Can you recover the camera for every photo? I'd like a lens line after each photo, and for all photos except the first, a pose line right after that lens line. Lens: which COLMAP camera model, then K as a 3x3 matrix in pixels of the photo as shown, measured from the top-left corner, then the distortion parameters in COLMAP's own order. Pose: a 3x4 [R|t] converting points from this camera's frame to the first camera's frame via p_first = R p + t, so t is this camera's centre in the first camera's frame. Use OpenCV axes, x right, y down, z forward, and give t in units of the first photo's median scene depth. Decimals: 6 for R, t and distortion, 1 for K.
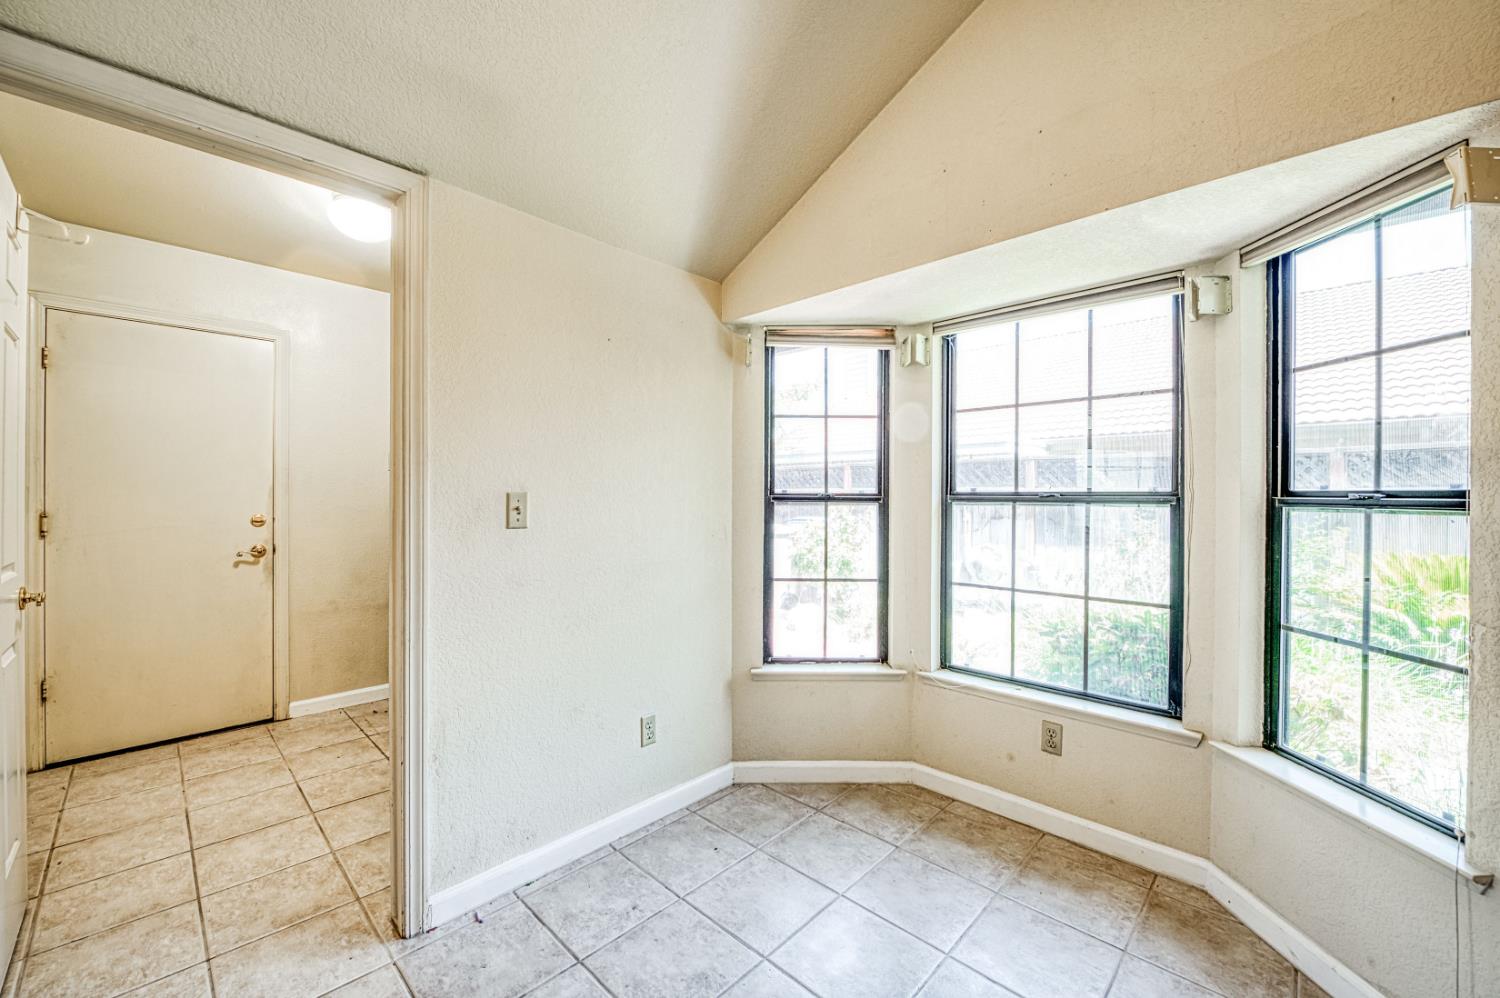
lens RADIAL K [[591.5, 0, 748.0], [0, 591.5, 481.6], [0, 0, 1]] dist [0.002546, -0.003345]
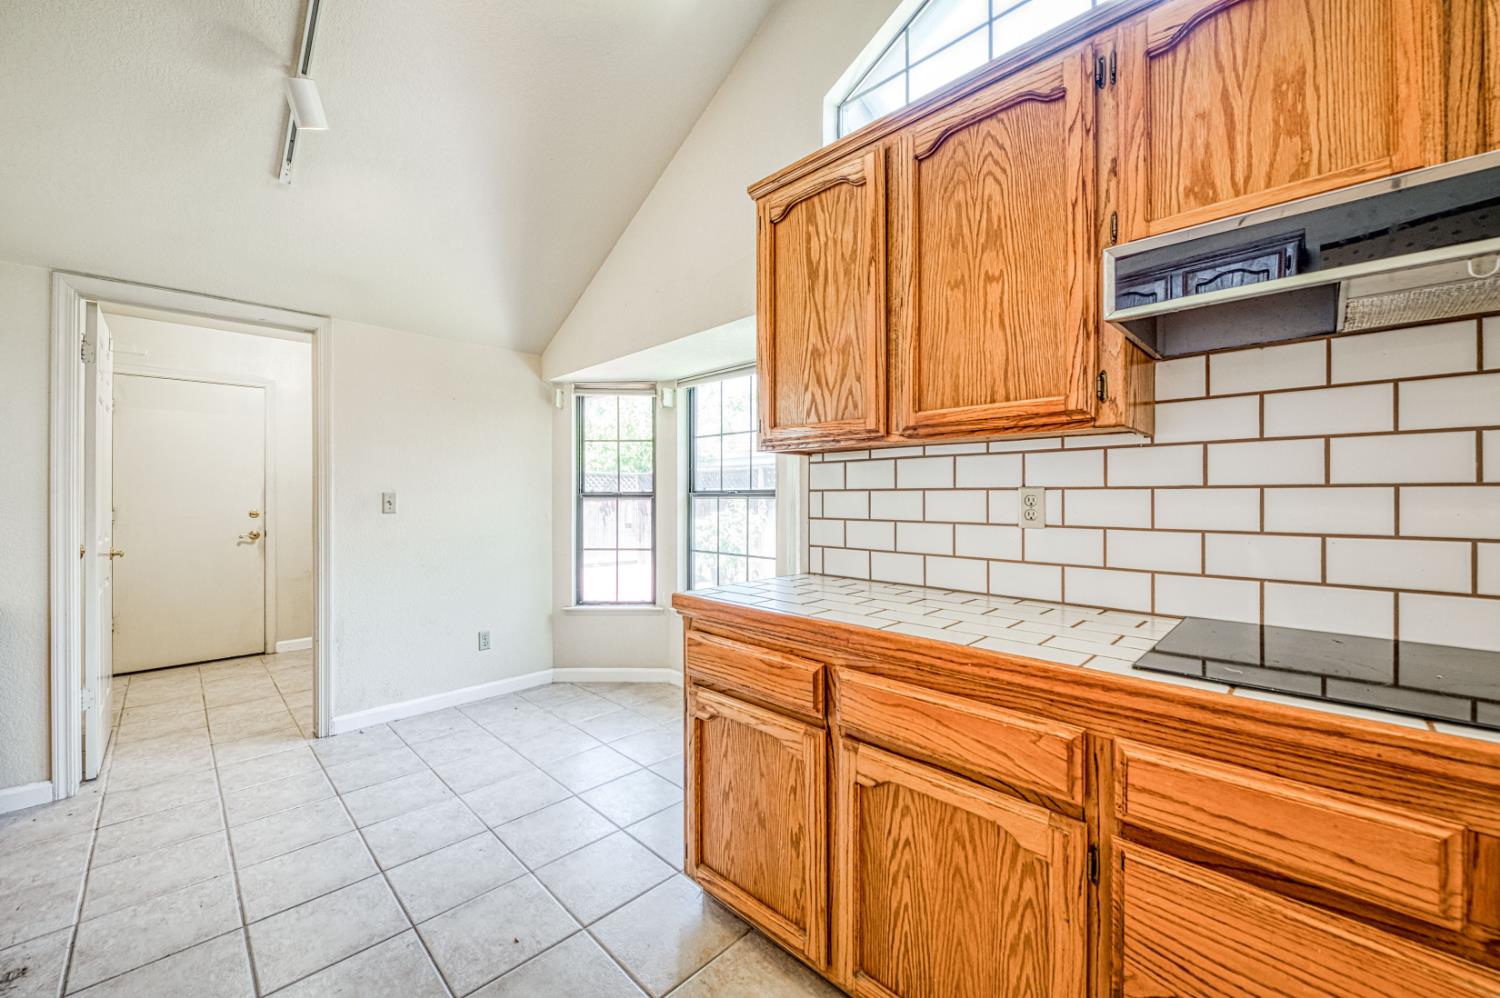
lens RADIAL K [[597.0, 0, 764.5], [0, 597.0, 493.9], [0, 0, 1]] dist [-0.012169, -0.000154]
pose [[0.999969, -0.002980, -0.007339, 0.486781], [0.003178, 0.999628, 0.027089, -0.014217], [0.007256, -0.027111, 0.999606, -0.475411]]
